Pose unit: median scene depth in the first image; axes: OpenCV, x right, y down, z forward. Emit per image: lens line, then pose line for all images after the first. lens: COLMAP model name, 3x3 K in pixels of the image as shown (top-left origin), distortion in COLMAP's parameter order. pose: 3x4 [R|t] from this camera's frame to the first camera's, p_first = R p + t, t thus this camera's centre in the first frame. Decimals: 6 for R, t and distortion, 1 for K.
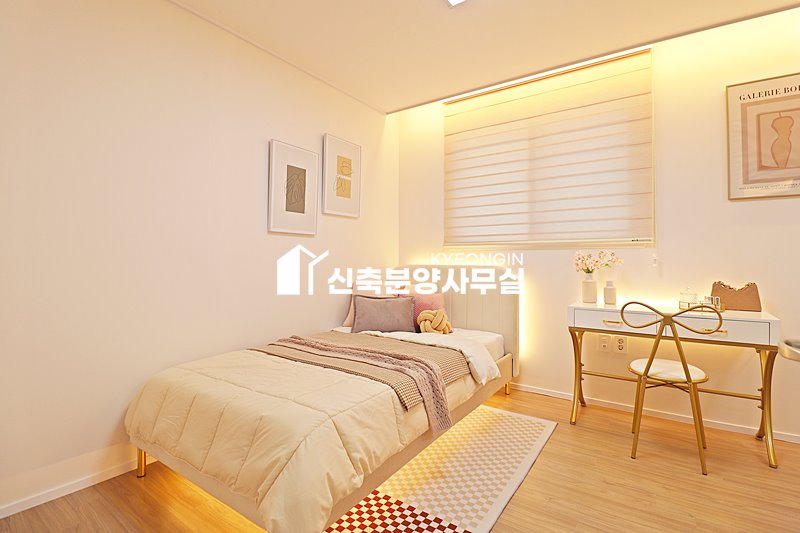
lens RADIAL K [[369.5, 0, 404.1], [0, 369.5, 257.4], [0, 0, 1]] dist [0.000238, -0.013582]
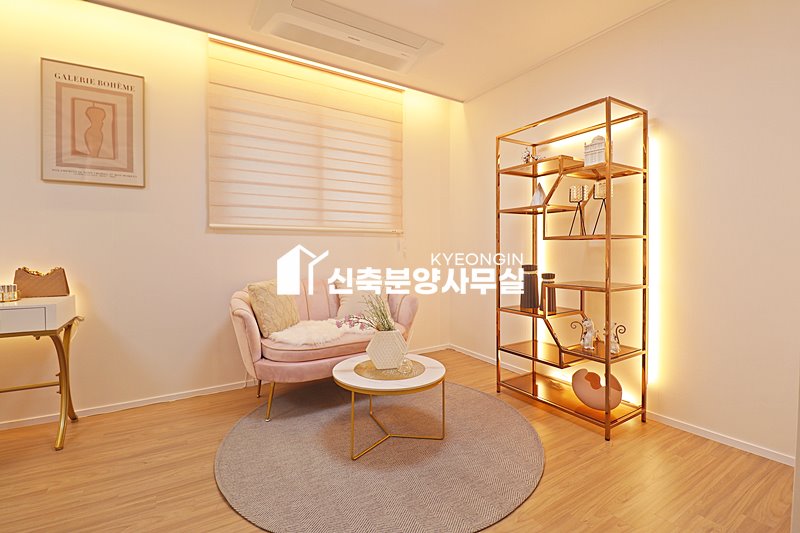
lens RADIAL K [[369.5, 0, 404.1], [0, 369.5, 257.4], [0, 0, 1]] dist [0.000238, -0.013582]
pose [[0.407967, -0.015578, 0.912864, 0.424001], [-0.010639, 0.999705, 0.021814, 0.010996], [-0.912935, -0.018611, 0.407681, -0.240217]]
